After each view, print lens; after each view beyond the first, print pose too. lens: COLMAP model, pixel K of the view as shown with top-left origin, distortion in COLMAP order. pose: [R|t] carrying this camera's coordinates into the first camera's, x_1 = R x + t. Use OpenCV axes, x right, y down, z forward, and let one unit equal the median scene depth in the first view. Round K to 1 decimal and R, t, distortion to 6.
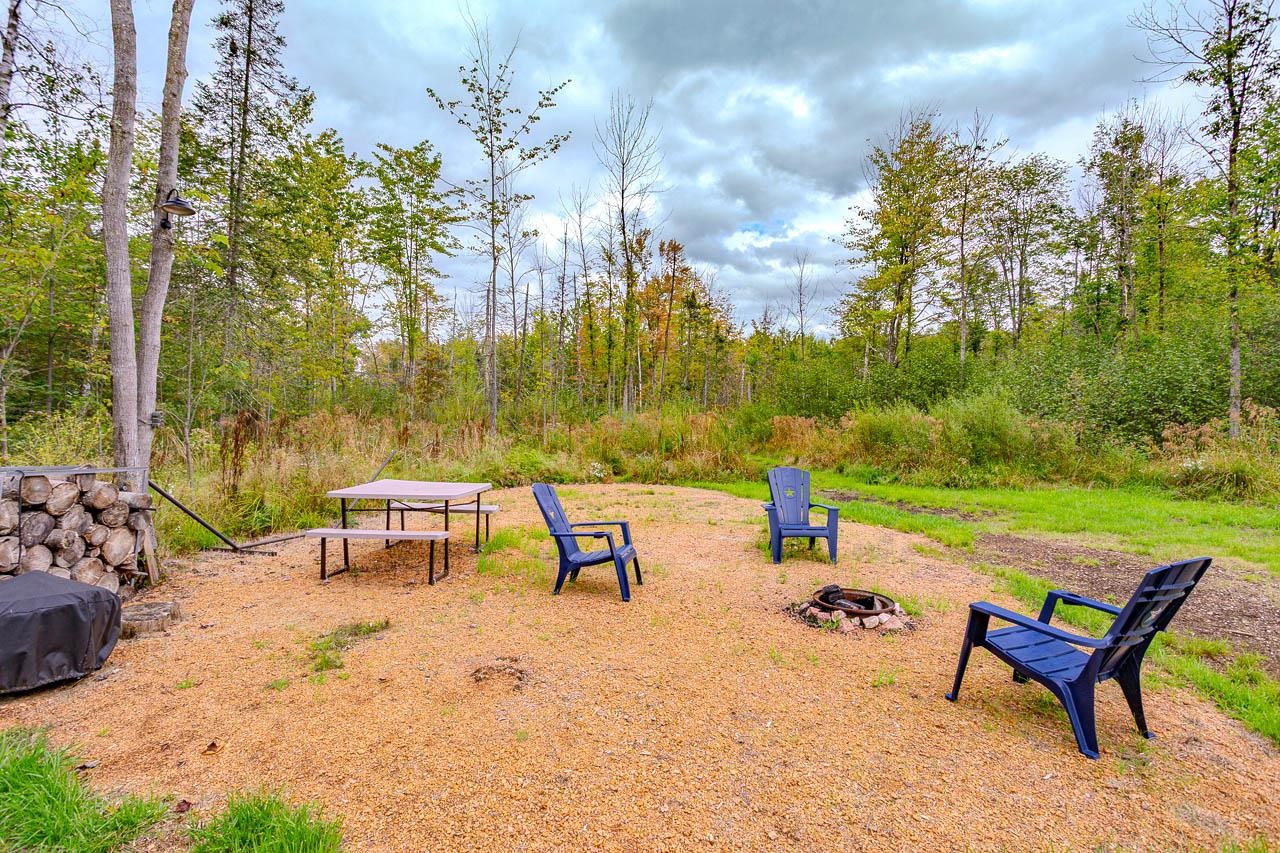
lens RADIAL K [[622.5, 0, 639.1], [0, 622.5, 421.8], [0, 0, 1]] dist [-0.053926, 0.033336]
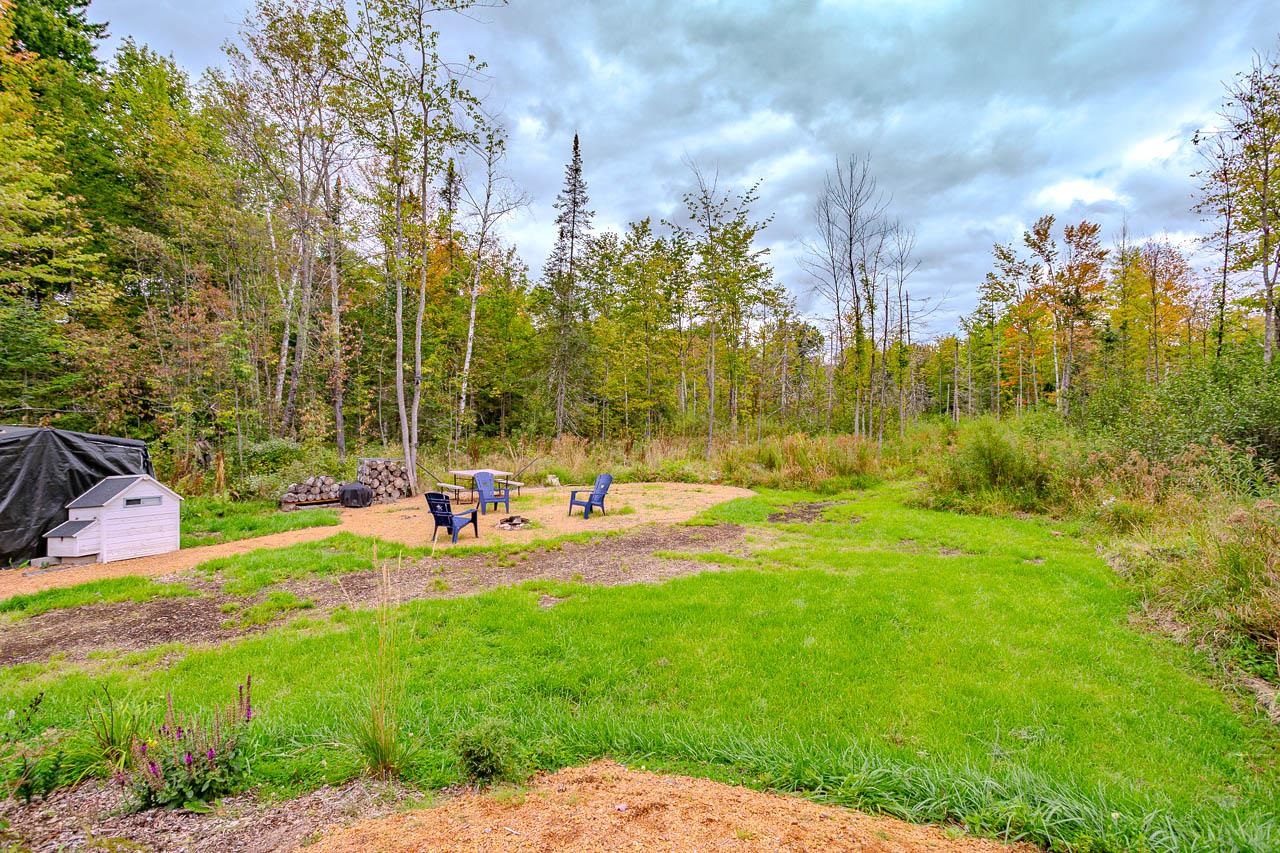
lens RADIAL K [[622.5, 0, 639.1], [0, 622.5, 421.8], [0, 0, 1]] dist [-0.053926, 0.033336]
pose [[0.704084, 0.004074, -0.710105, 0.638564], [-0.004306, 0.999990, 0.001468, -0.036534], [0.710104, 0.002024, 0.704094, -0.116317]]
